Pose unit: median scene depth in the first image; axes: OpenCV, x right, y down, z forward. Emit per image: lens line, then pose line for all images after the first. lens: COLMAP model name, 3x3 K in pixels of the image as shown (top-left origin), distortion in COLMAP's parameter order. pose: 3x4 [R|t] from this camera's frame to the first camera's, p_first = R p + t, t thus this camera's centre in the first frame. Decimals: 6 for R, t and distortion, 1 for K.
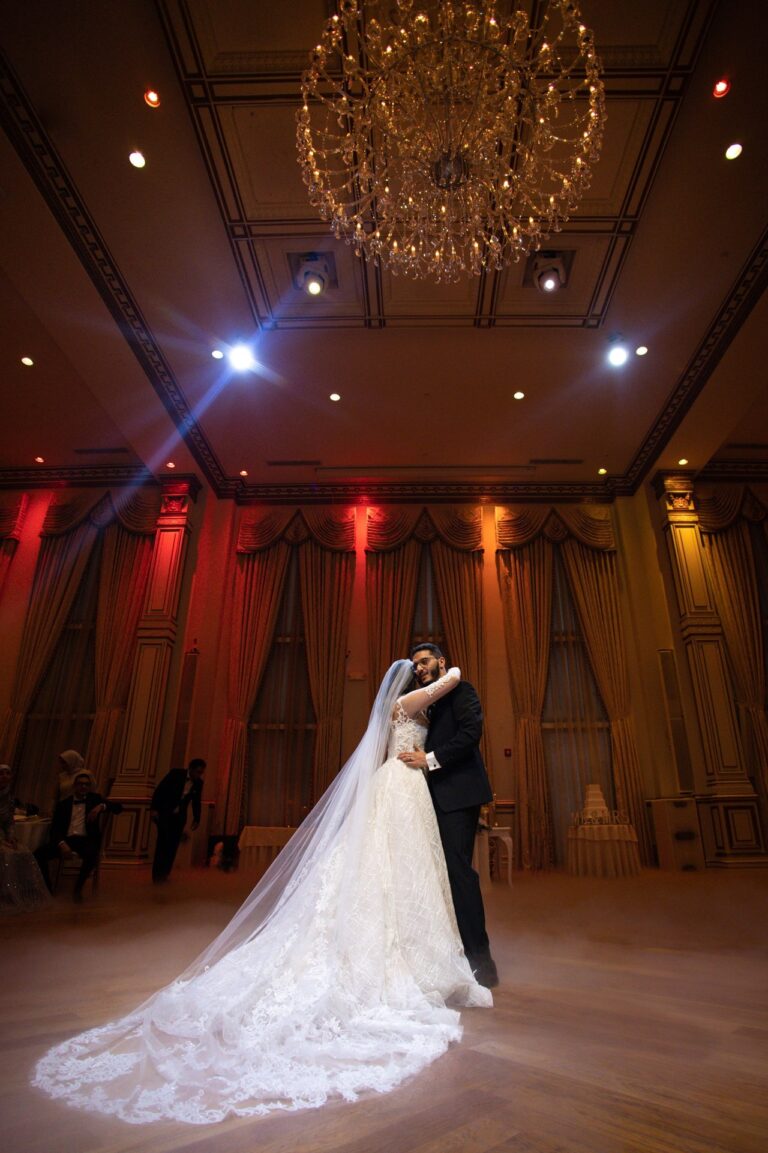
lens RADIAL K [[621.8, 0, 384.7], [0, 621.8, 561.4], [0, 0, 1]] dist [-0.068228, 0.000974]
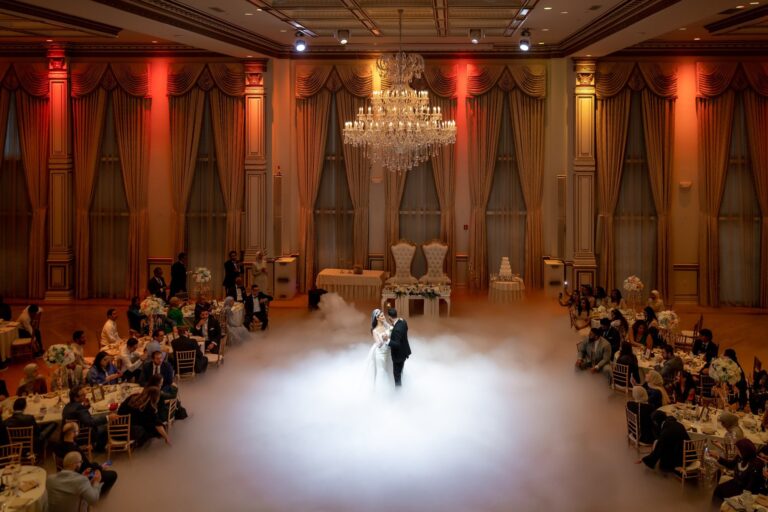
lens RADIAL K [[701.5, 0, 380.6], [0, 701.5, 101.3], [0, 0, 1]] dist [-0.000499, -0.003352]
pose [[0.998549, -0.014319, -0.051907, 0.064223], [0.032656, 0.927516, 0.372355, -0.694587], [0.042813, -0.373510, 0.926638, -0.639894]]
